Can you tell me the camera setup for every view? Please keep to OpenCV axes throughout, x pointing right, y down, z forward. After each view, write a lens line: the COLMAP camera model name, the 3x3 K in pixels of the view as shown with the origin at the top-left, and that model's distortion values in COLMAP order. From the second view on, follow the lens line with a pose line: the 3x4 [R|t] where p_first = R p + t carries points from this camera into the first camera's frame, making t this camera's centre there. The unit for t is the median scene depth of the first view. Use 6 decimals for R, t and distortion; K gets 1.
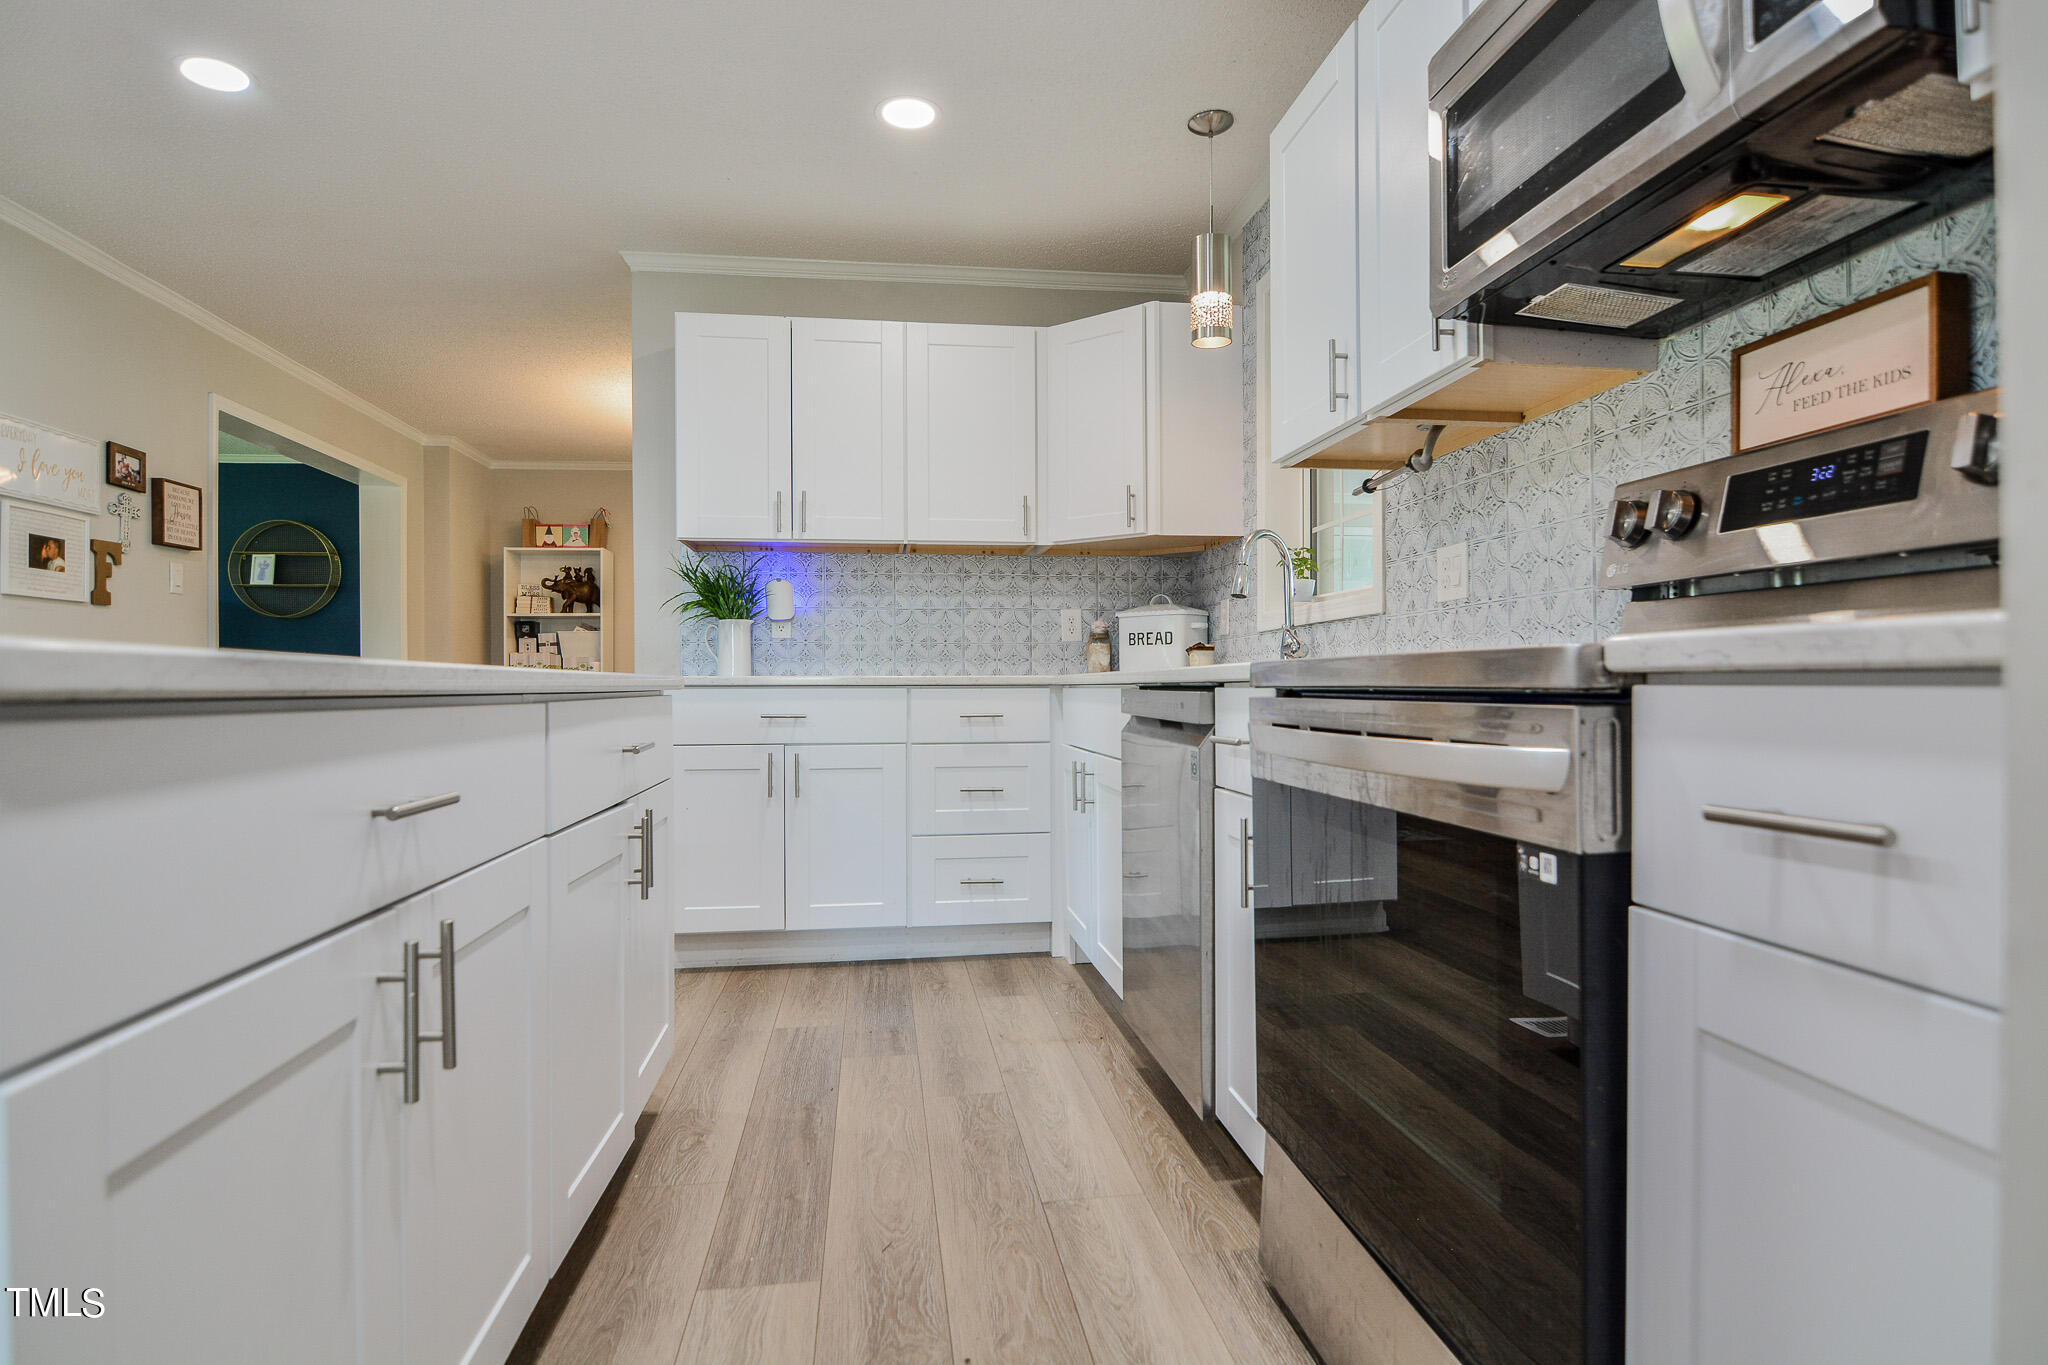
lens RADIAL K [[1094.4, 0, 1024.0], [0, 1094.4, 682.5], [0, 0, 1]] dist [0.004252, -0.016763]
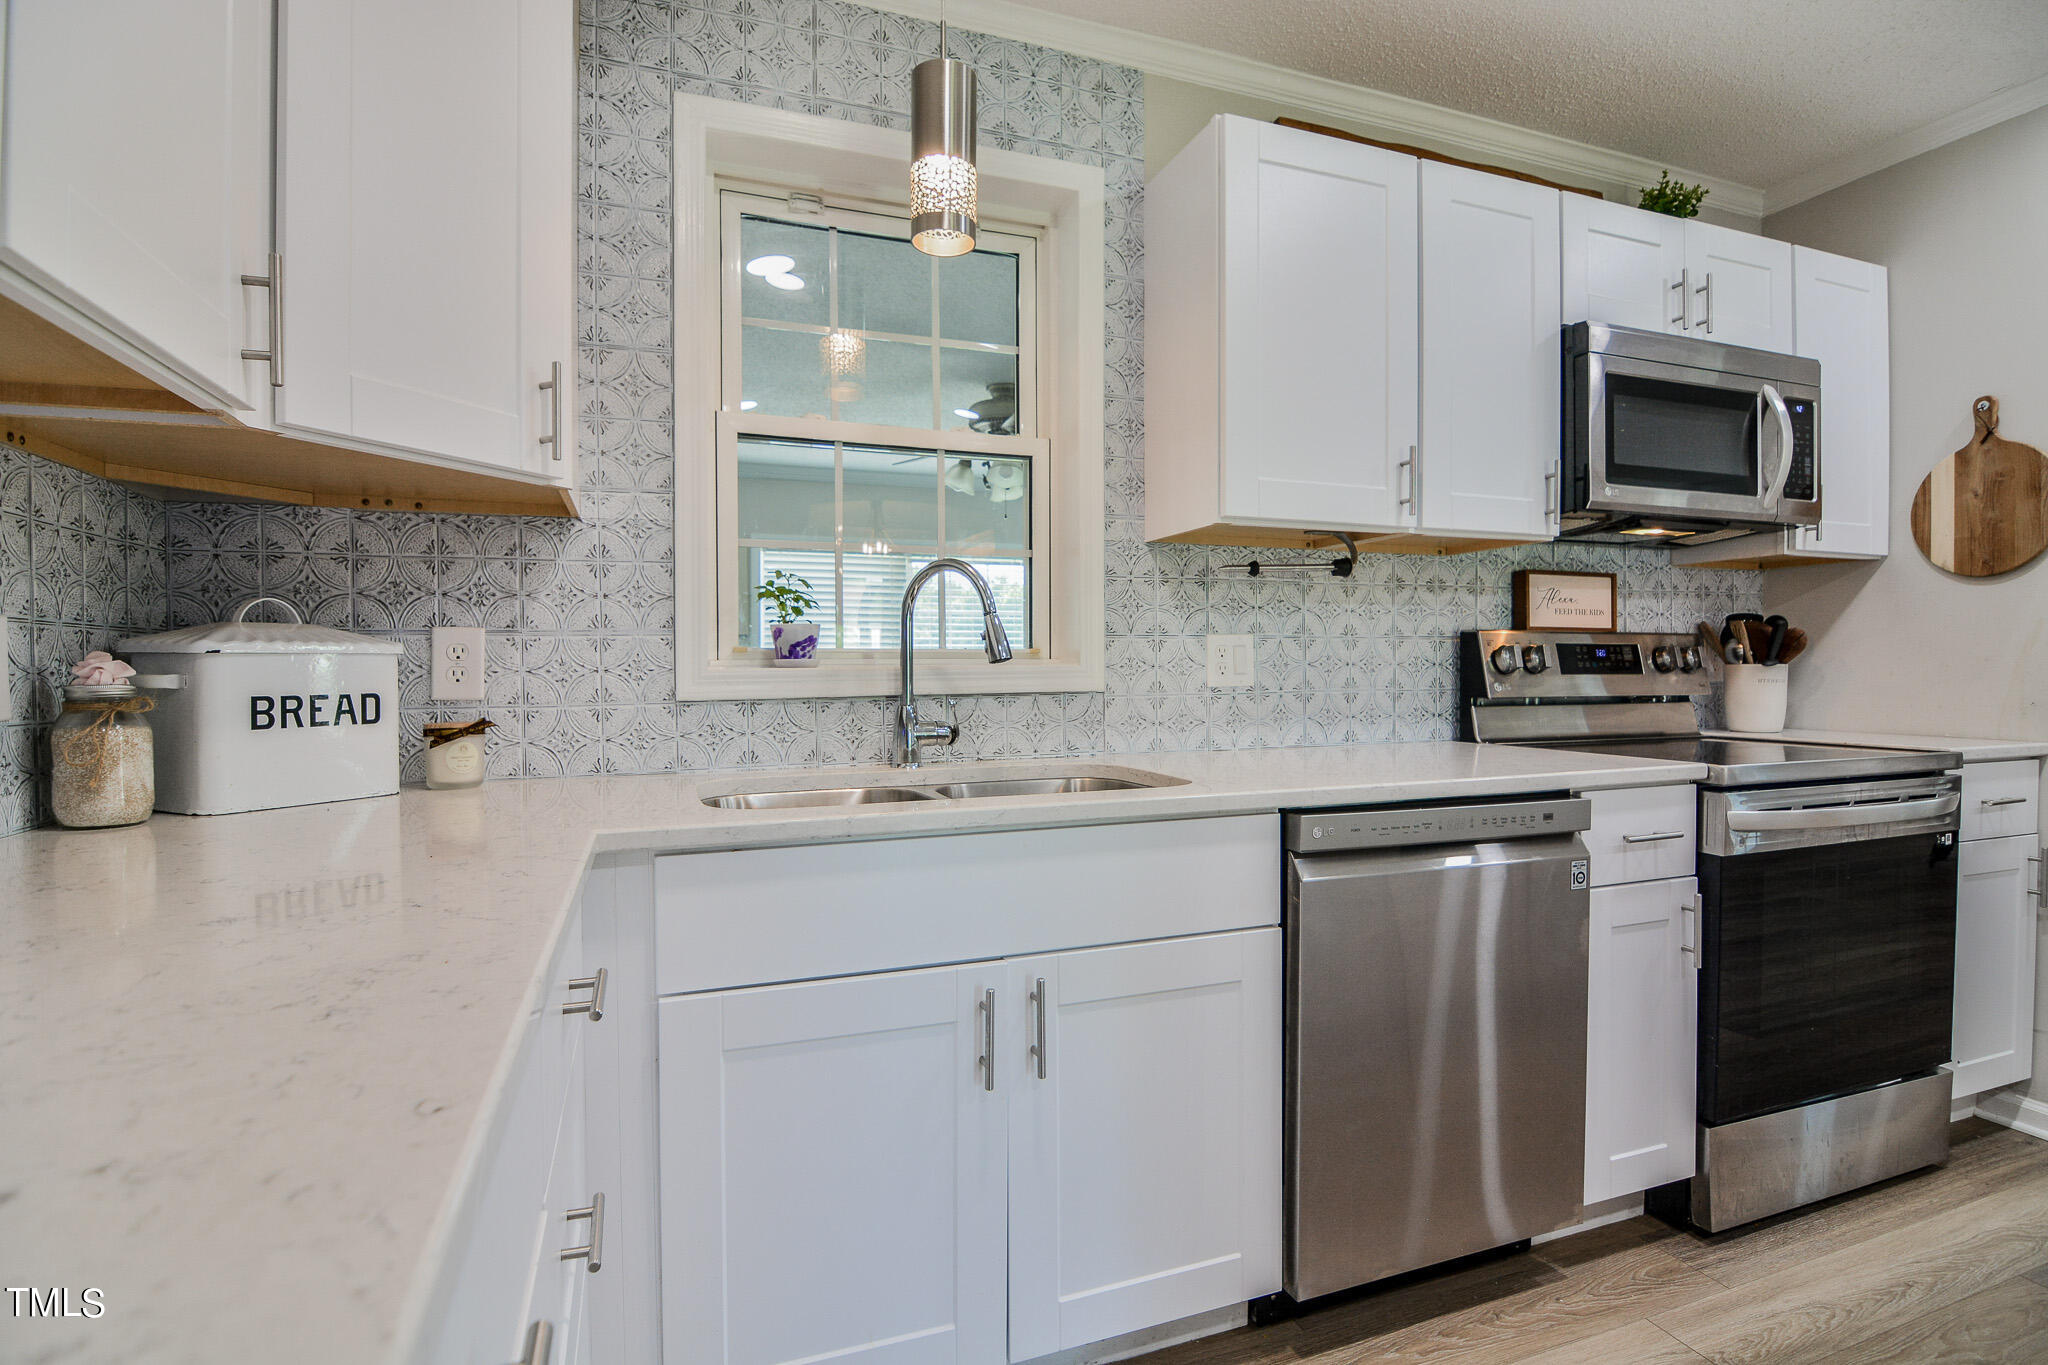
lens RADIAL K [[1005.6, 0, 1033.8], [0, 1005.6, 683.1], [0, 0, 1]] dist [-0.001400, -0.013417]
pose [[-0.221327, -0.009191, 0.975156, -0.328605], [0.004858, 0.999933, 0.010527, -0.057703], [-0.975188, 0.007068, -0.221267, 0.900386]]
